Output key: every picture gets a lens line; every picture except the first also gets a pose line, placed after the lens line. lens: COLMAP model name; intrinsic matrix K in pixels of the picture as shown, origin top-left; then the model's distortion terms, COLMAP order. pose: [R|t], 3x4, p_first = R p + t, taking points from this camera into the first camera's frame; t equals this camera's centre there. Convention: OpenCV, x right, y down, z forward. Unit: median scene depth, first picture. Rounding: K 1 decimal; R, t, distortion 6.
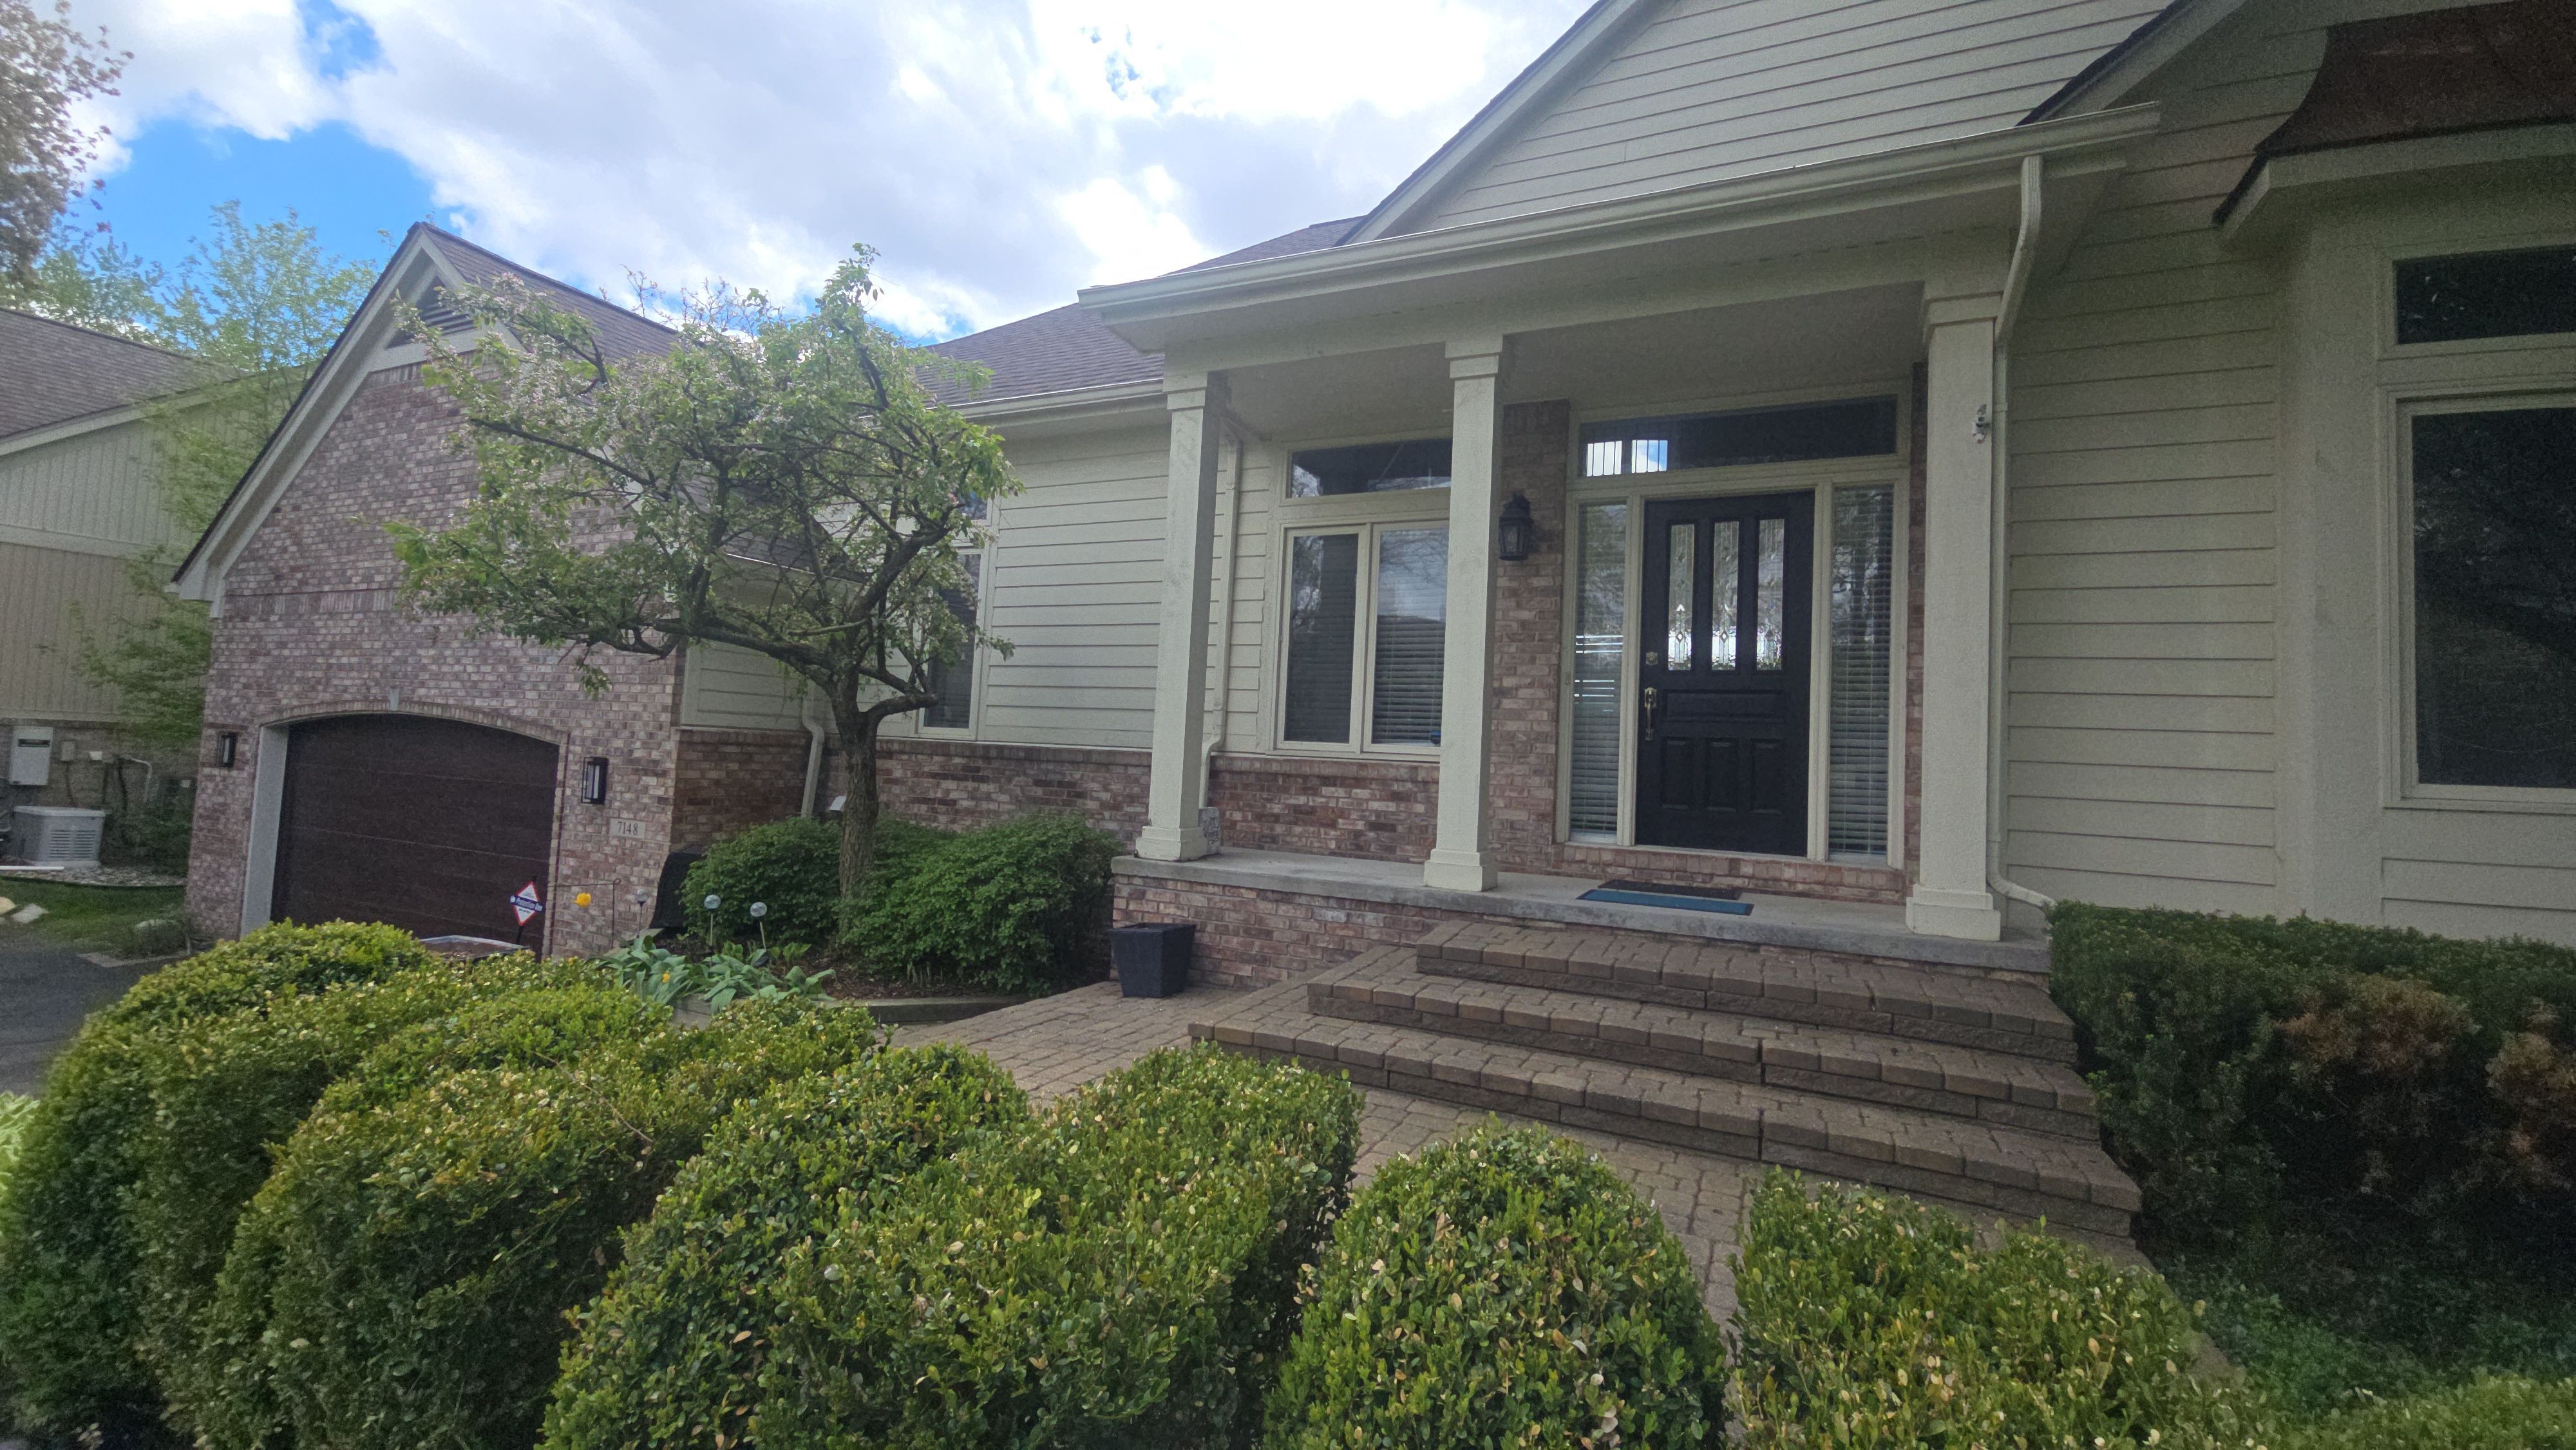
lens RADIAL K [[1046.1, 0, 1284.5], [0, 1046.1, 708.2], [0, 0, 1]] dist [0.007556, -0.002514]
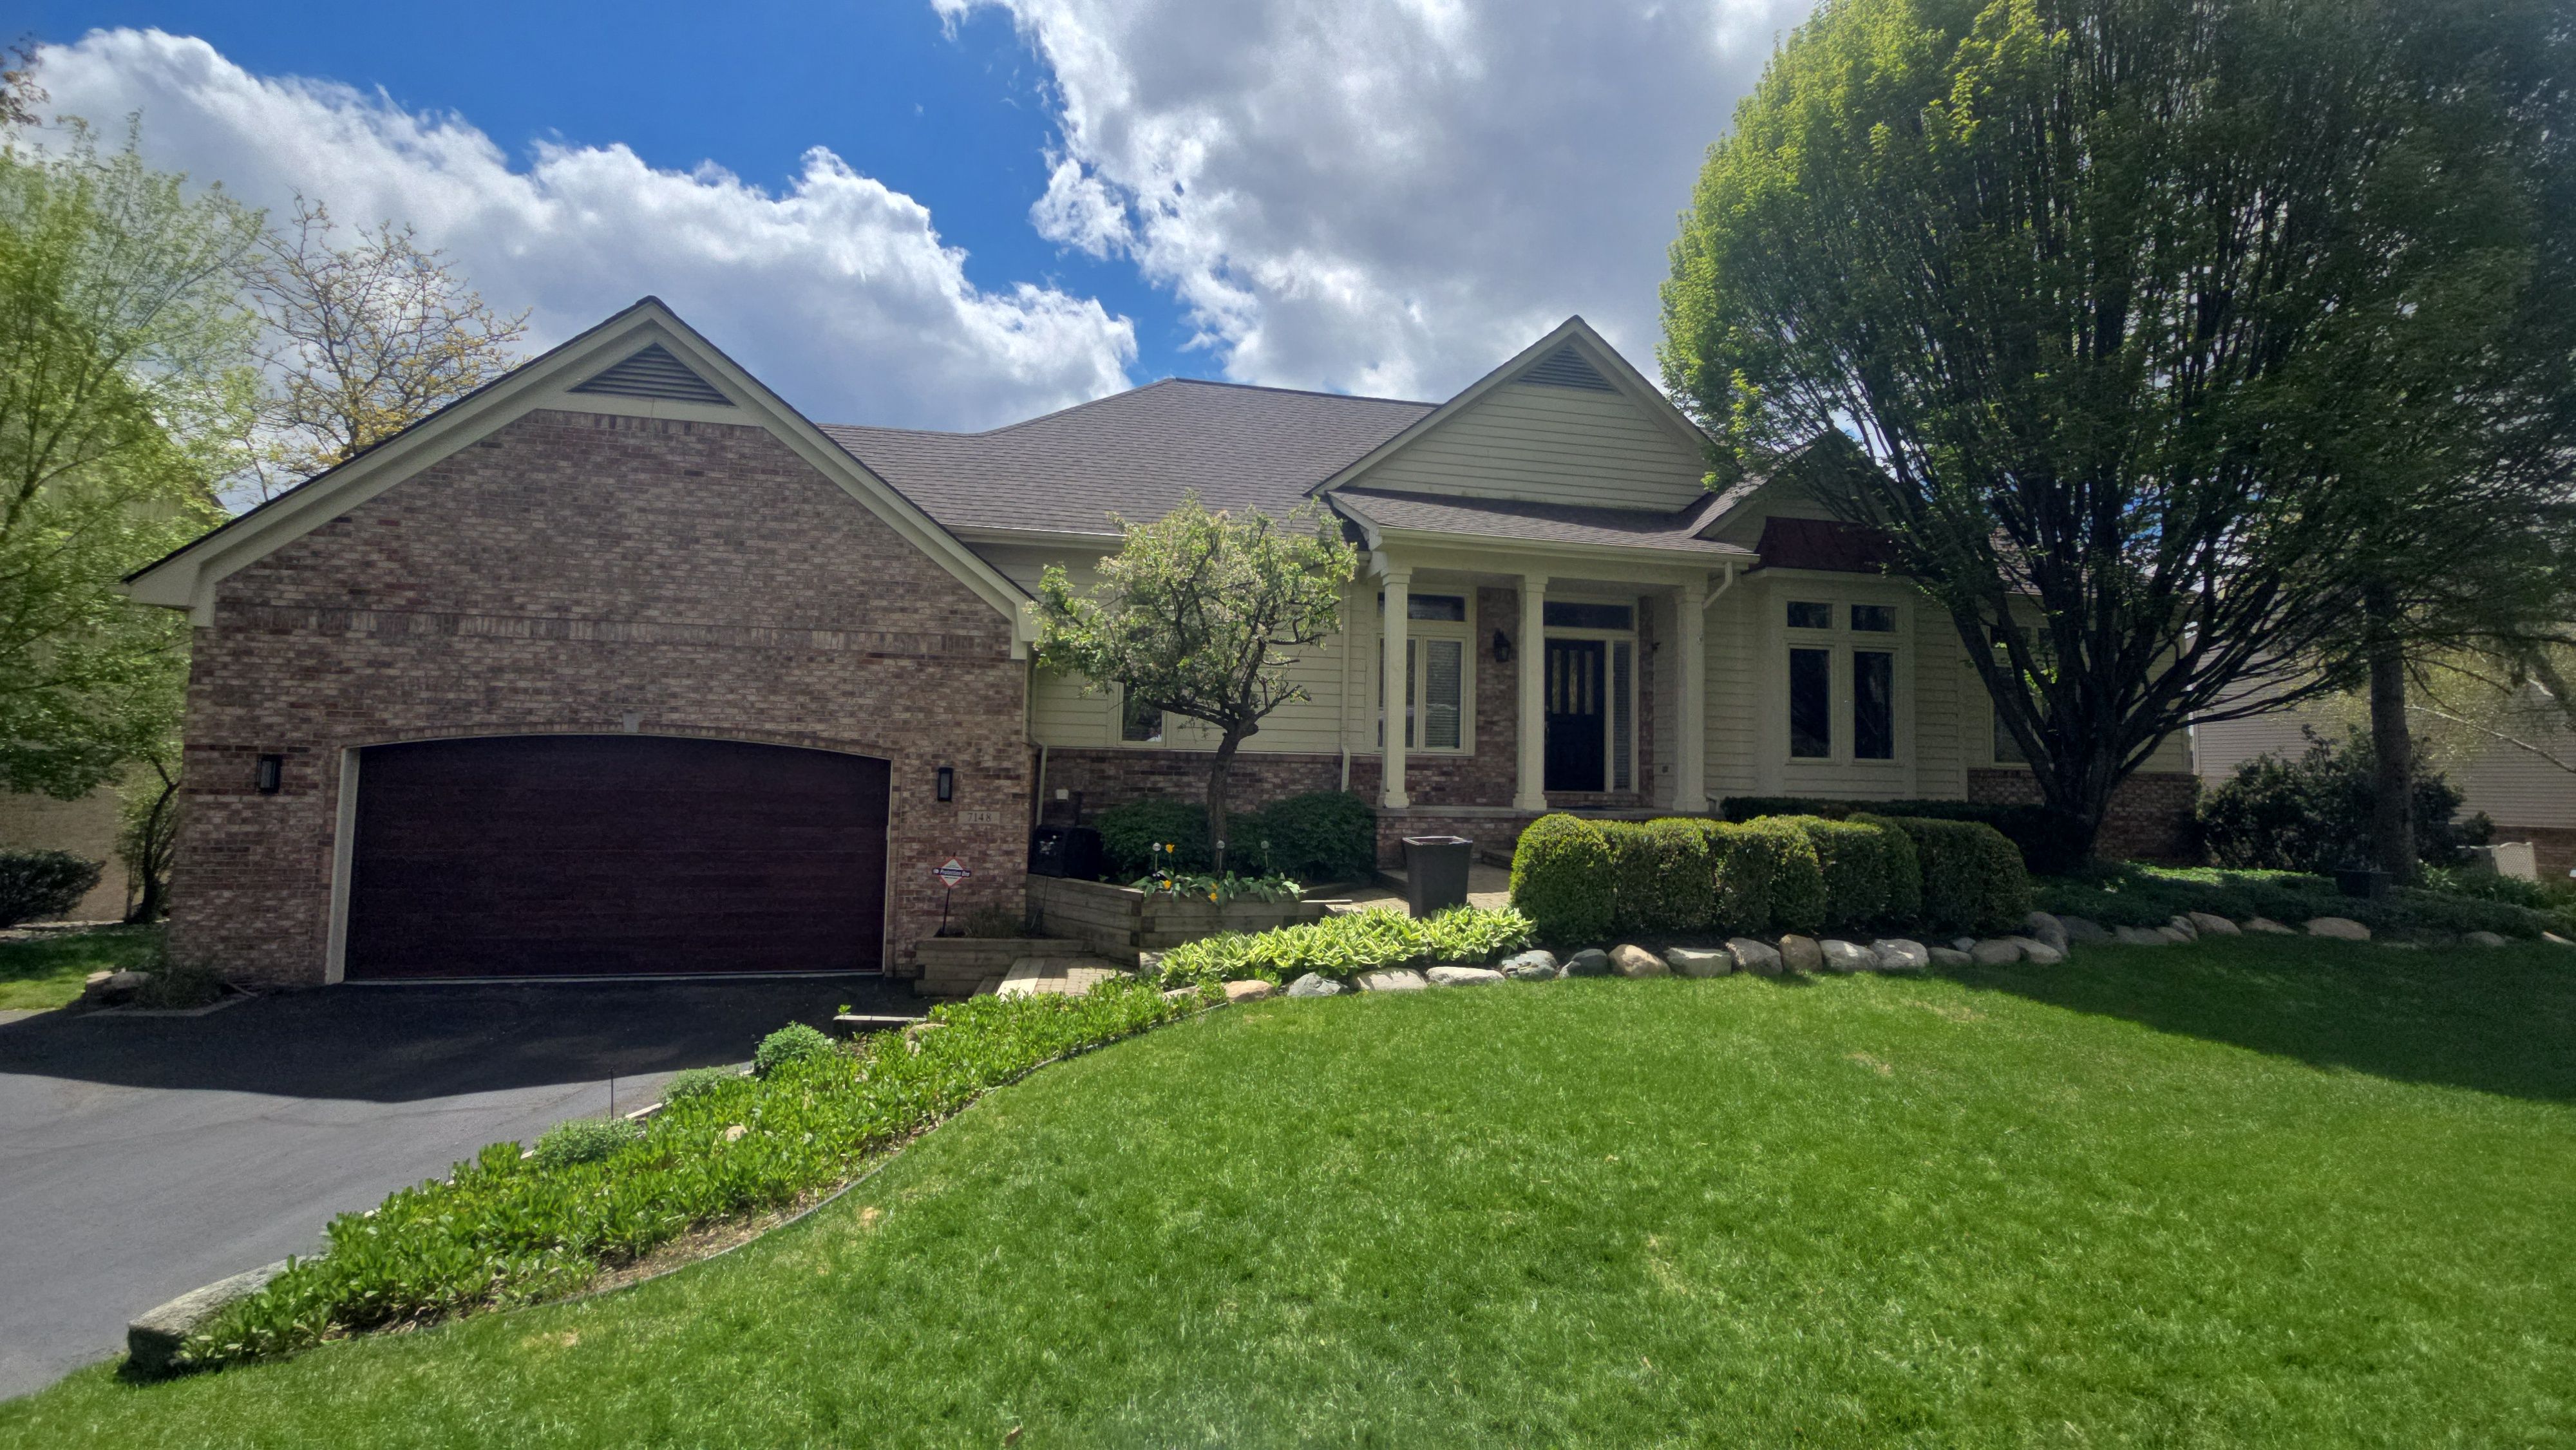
lens RADIAL K [[1077.0, 0, 1285.6], [0, 1077.0, 714.9], [0, 0, 1]] dist [0.002145, -0.000038]
pose [[0.795807, -0.000810, 0.605549, -1.153341], [-0.010780, 0.999822, 0.015504, -0.048721], [-0.605454, -0.018866, 0.795657, -0.388293]]
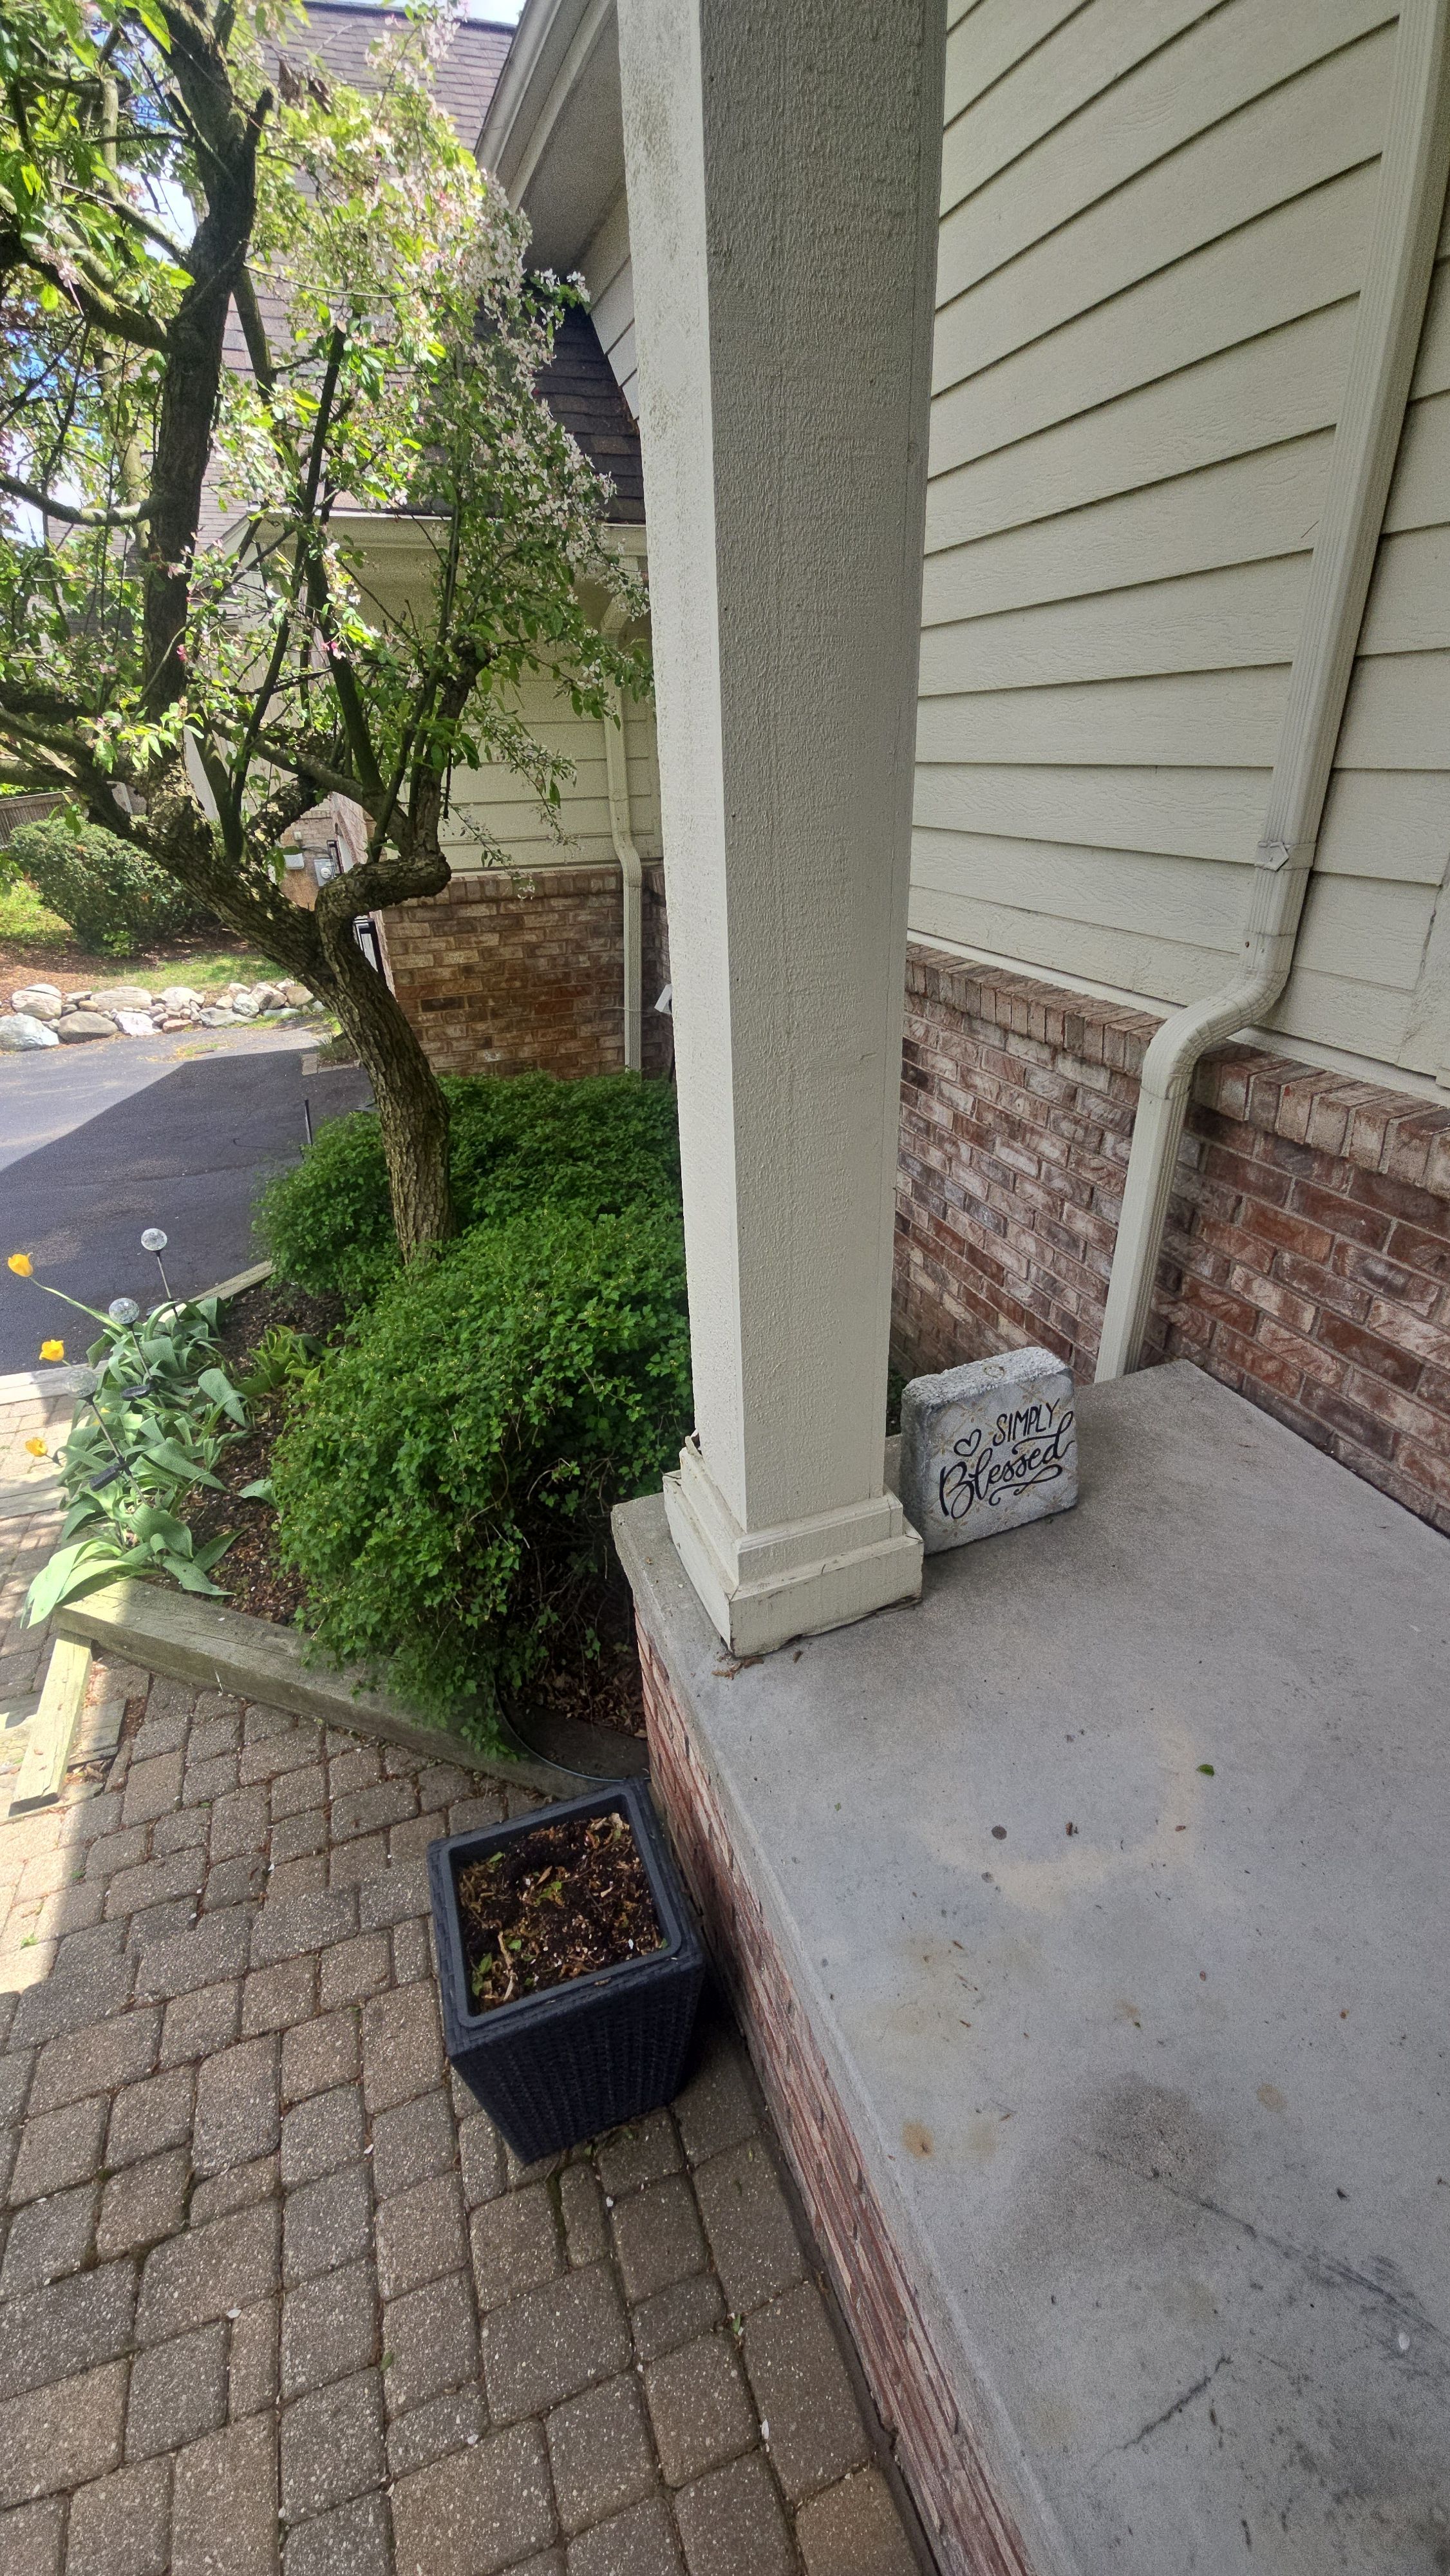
lens RADIAL K [[1083.0, 0, 731.4], [0, 1083.0, 1296.8], [0, 0, 1]] dist [0.002503, -0.000412]
pose [[0.712162, 0.258454, -0.652707, 0.035587], [0.097442, 0.884370, 0.456503, -0.035236], [0.695219, -0.388706, 0.604630, 0.650272]]
